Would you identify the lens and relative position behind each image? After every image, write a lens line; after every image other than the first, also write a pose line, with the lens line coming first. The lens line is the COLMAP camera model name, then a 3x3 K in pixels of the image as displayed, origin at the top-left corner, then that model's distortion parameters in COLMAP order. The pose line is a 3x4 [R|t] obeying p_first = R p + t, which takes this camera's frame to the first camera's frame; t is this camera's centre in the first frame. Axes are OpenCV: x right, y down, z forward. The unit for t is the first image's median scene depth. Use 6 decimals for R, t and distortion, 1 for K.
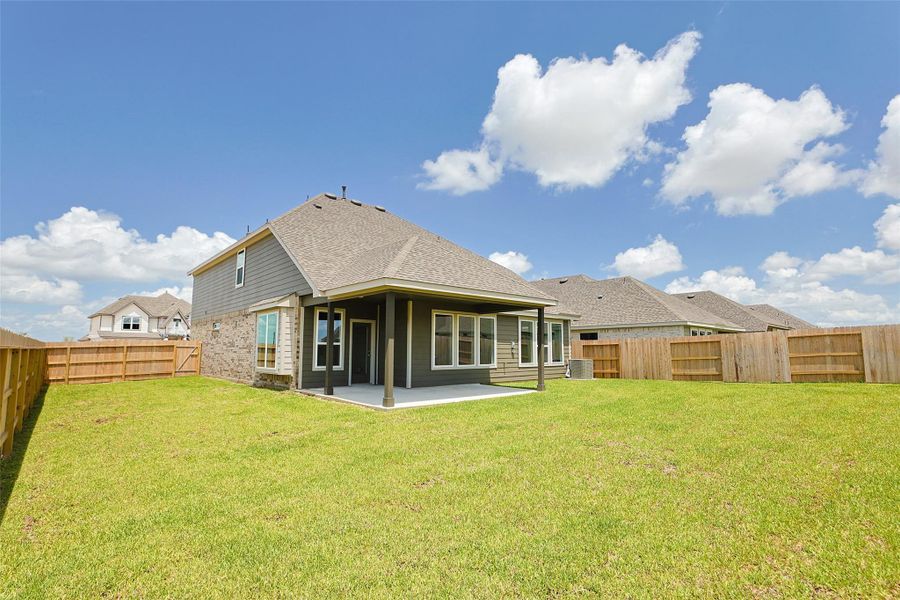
lens RADIAL K [[414.2, 0, 451.4], [0, 414.2, 304.5], [0, 0, 1]] dist [-0.005565, -0.000276]
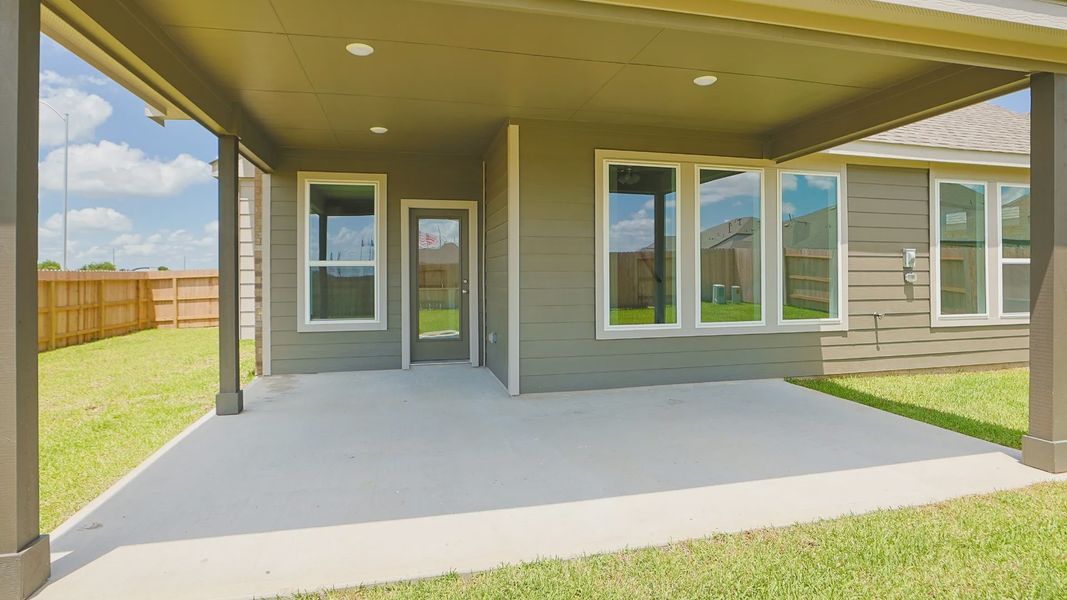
lens RADIAL K [[544.7, 0, 531.7], [0, 544.7, 271.6], [0, 0, 1]] dist [-0.005256, -0.000236]
pose [[0.885445, -0.013225, -0.464556, 0.086463], [0.059550, 0.994584, 0.085189, 0.055640], [0.460913, -0.103094, 0.881437, 0.502482]]
